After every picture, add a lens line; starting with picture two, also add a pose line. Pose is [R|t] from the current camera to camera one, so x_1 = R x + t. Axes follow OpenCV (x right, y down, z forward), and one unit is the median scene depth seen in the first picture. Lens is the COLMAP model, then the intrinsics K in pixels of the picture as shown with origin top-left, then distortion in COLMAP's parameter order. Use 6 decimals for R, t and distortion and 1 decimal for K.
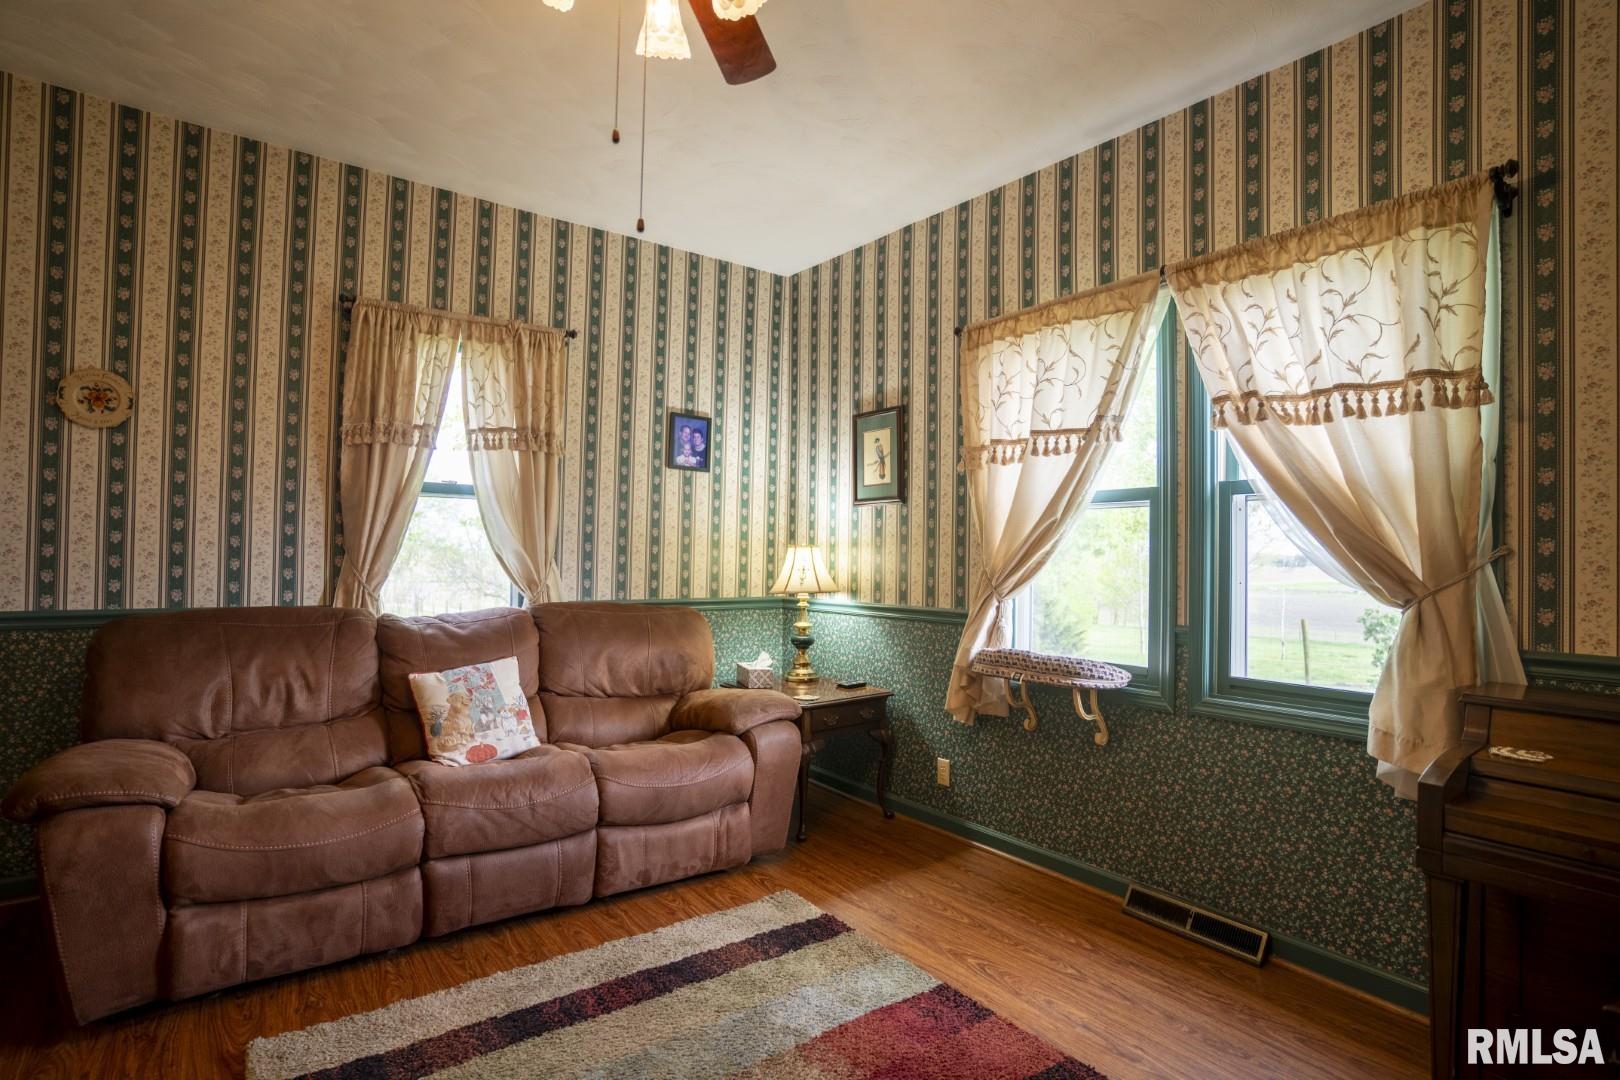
lens RADIAL K [[791.2, 0, 811.8], [0, 791.2, 540.0], [0, 0, 1]] dist [-0.076593, 0.030358]
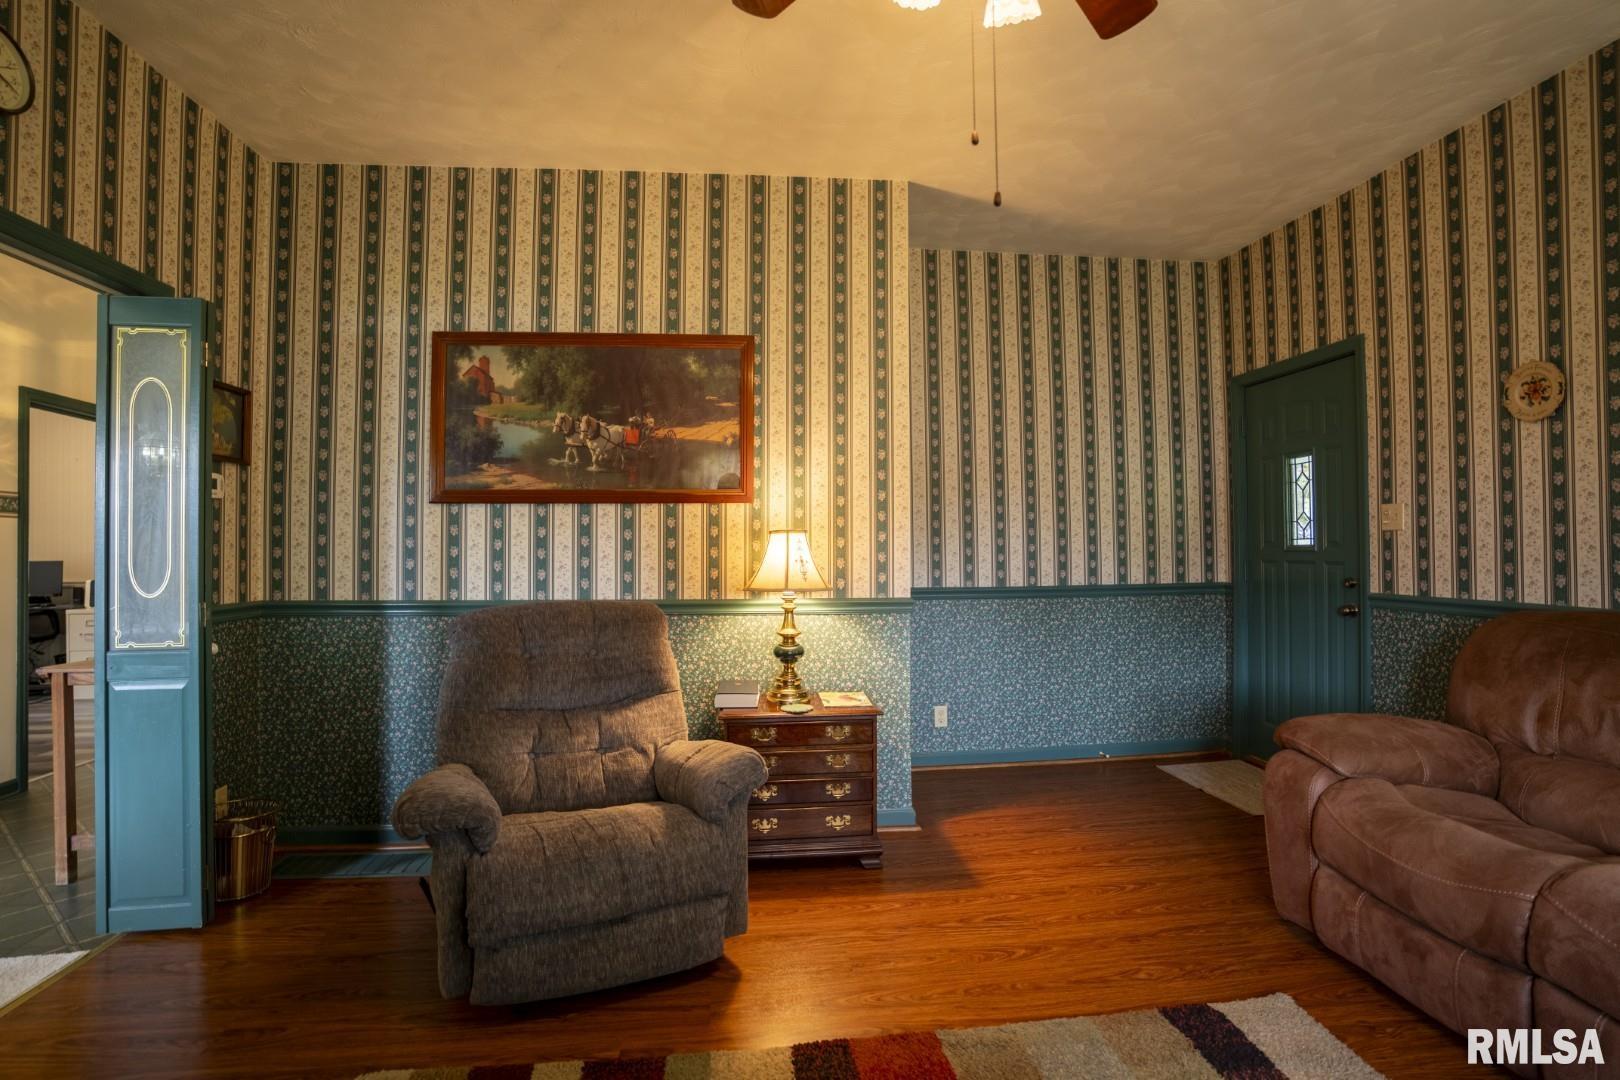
lens RADIAL K [[791.2, 0, 817.1], [0, 791.2, 545.5], [0, 0, 1]] dist [-0.076593, 0.030358]
pose [[-0.503498, -0.007539, -0.863964, 0.382872], [0.022301, 0.999515, -0.021718, 0.015464], [0.863709, -0.030202, -0.503085, 0.684410]]
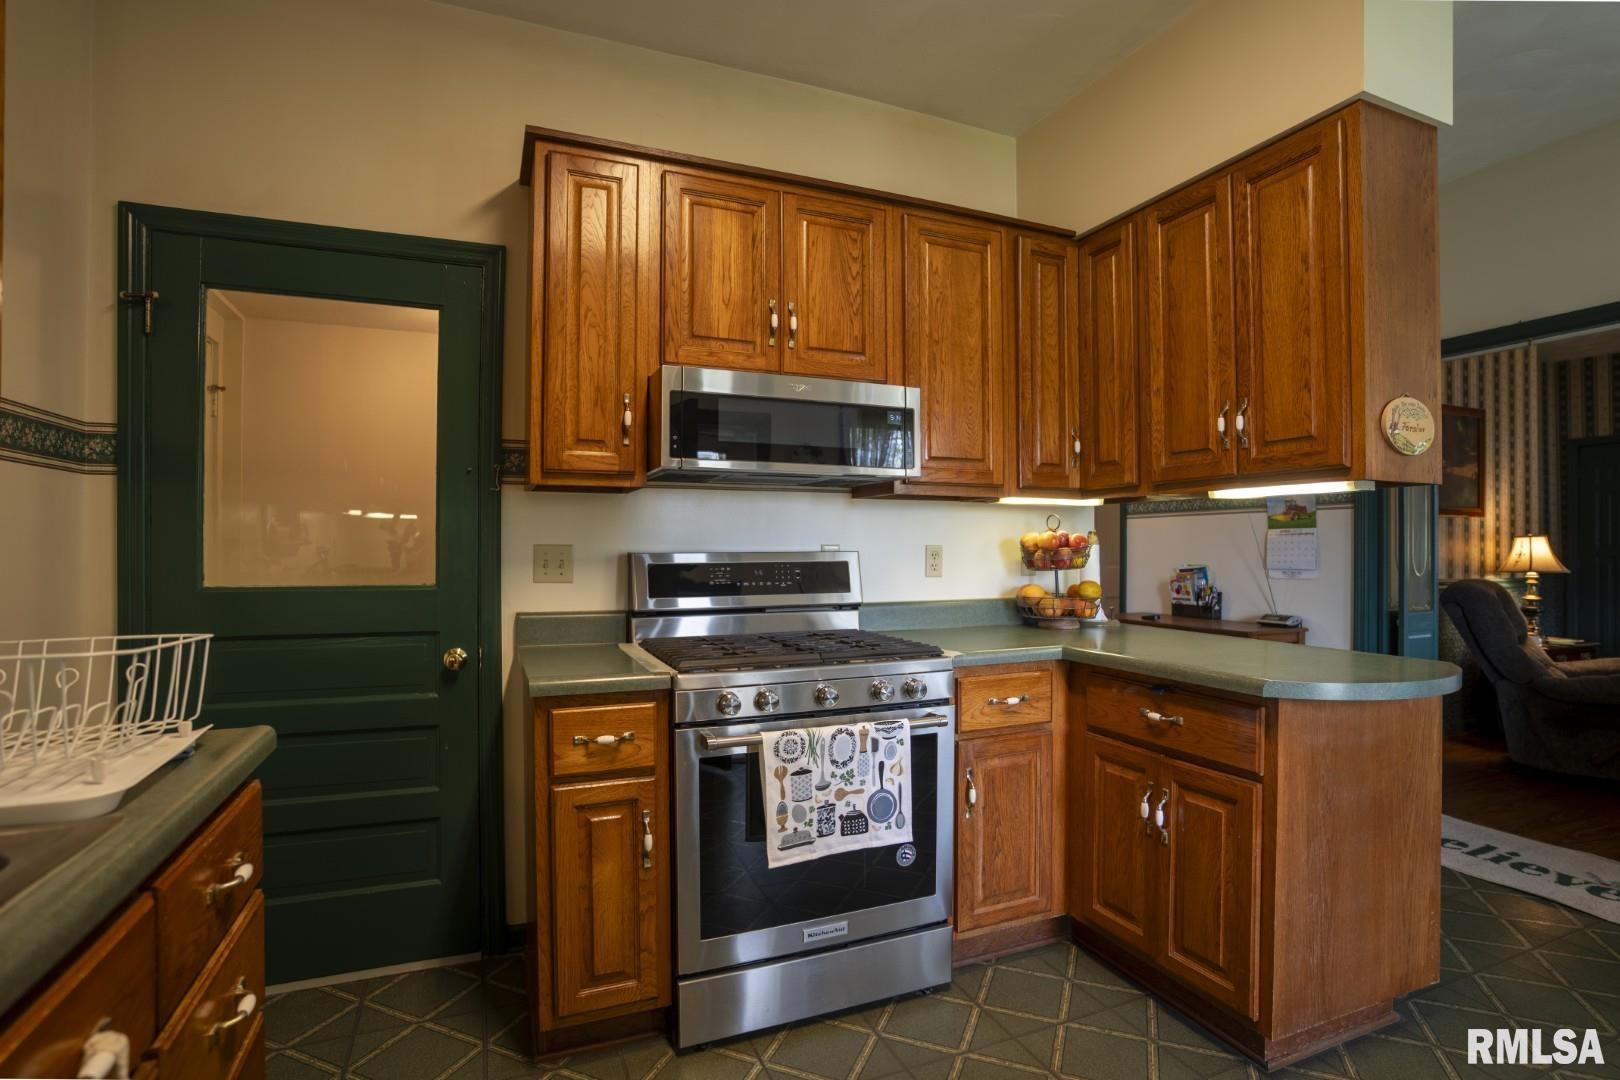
lens RADIAL K [[791.2, 0, 811.4], [0, 791.2, 544.3], [0, 0, 1]] dist [-0.076593, 0.030358]
pose [[-0.247414, -0.008228, -0.968875, 1.567857], [0.019019, 0.999730, -0.013347, -0.019989], [0.968723, -0.021729, -0.247191, -1.152180]]
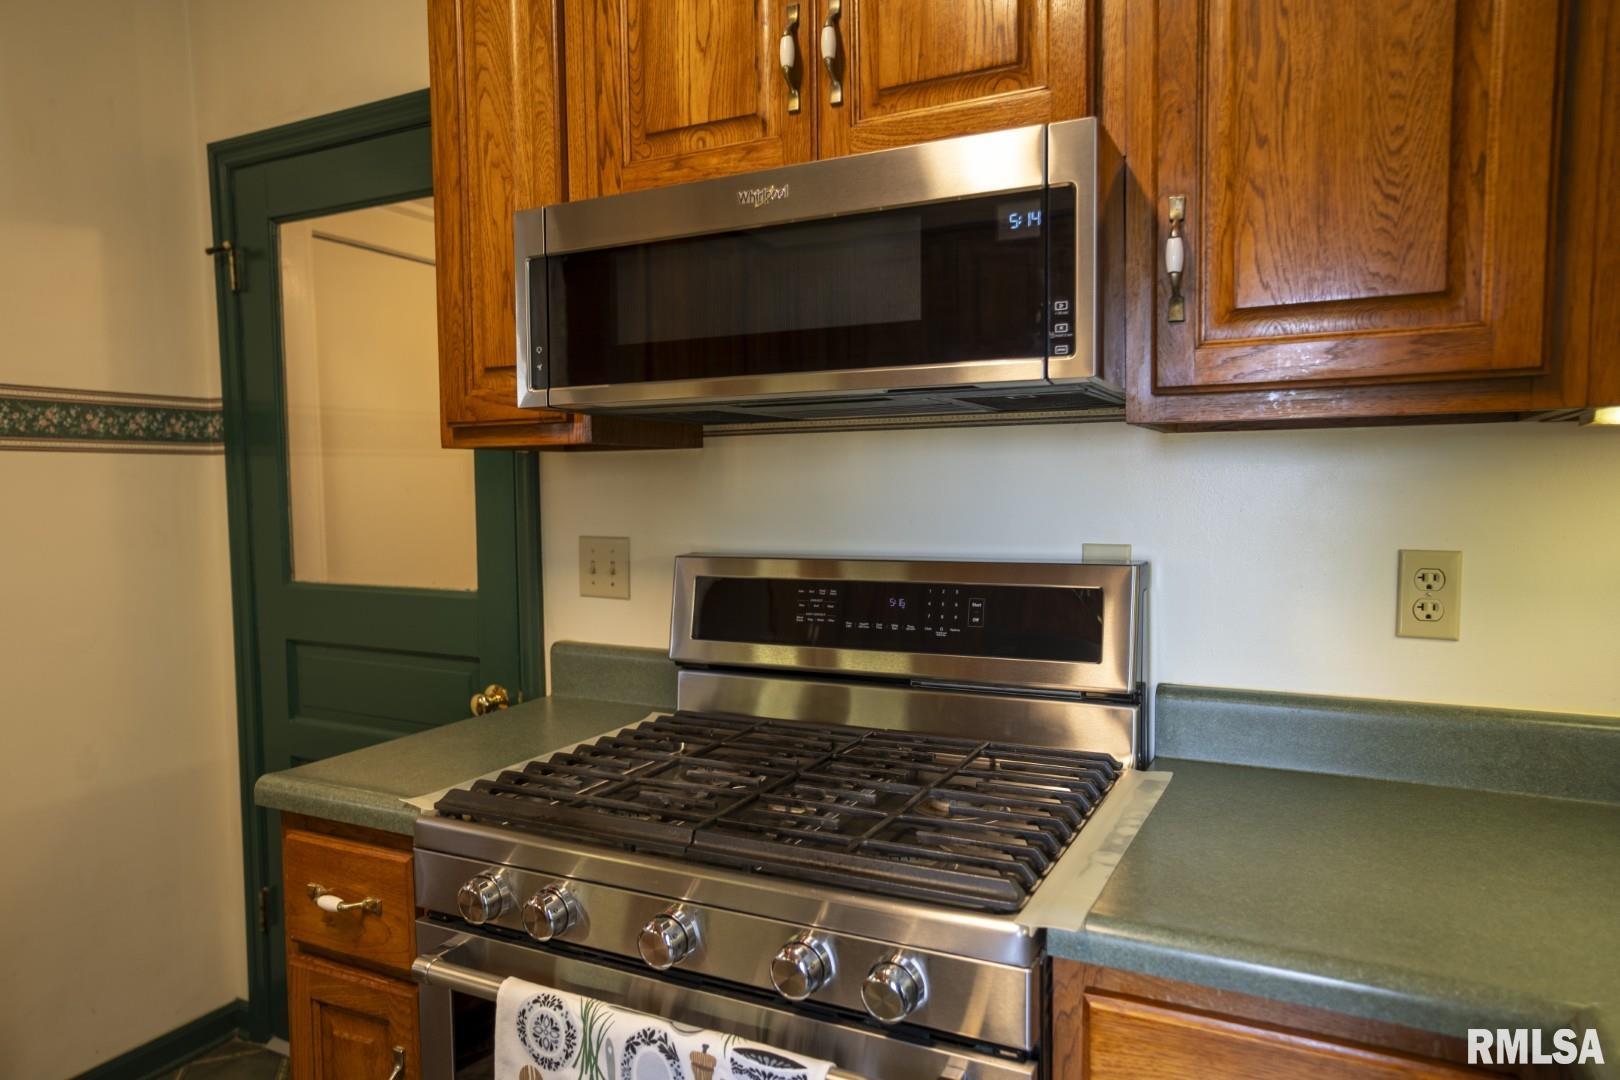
lens RADIAL K [[1028.8, 0, 809.1], [0, 1028.8, 546.1], [0, 0, 1]] dist [0.008622, 0.002211]
pose [[-0.892528, 0.027275, -0.450166, 0.990275], [0.013782, 0.999353, 0.033225, -0.051961], [0.450781, 0.023450, -0.892327, -0.947823]]
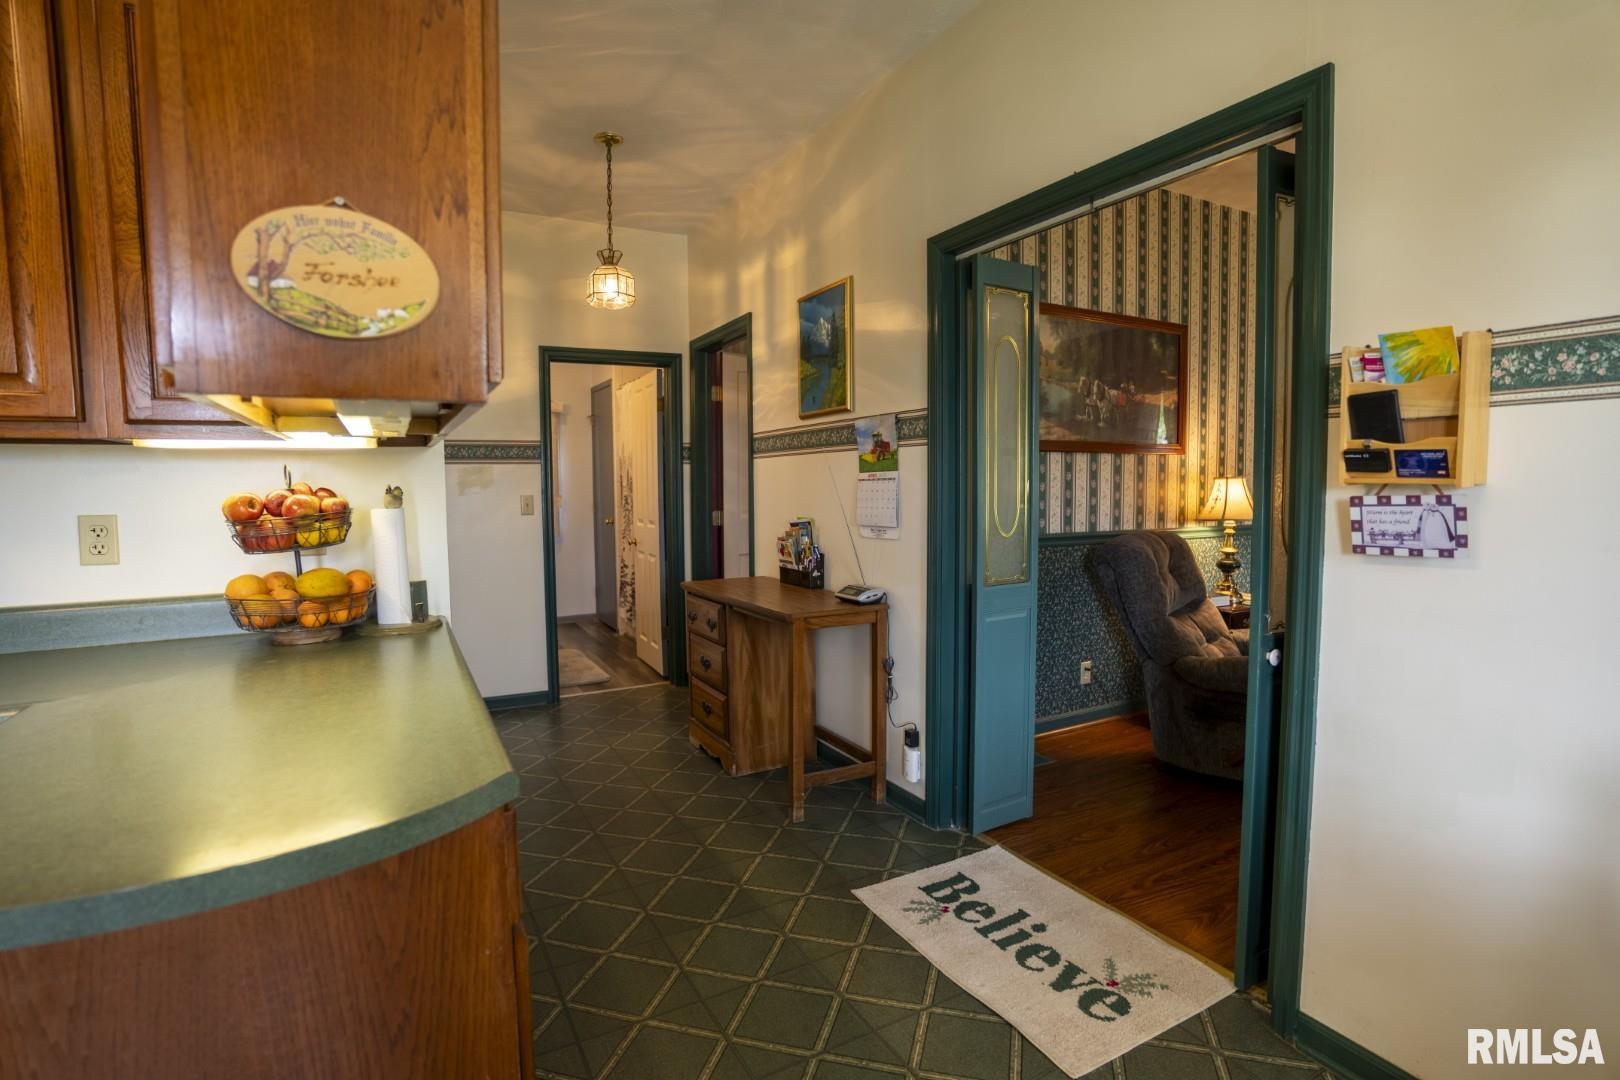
lens RADIAL K [[791.2, 0, 820.1], [0, 791.2, 540.3], [0, 0, 1]] dist [-0.076593, 0.030358]
pose [[-0.124958, 0.068907, -0.989766, 1.054012], [0.029844, 0.997395, 0.065670, -0.031665], [0.991713, -0.021333, -0.126689, -0.559988]]
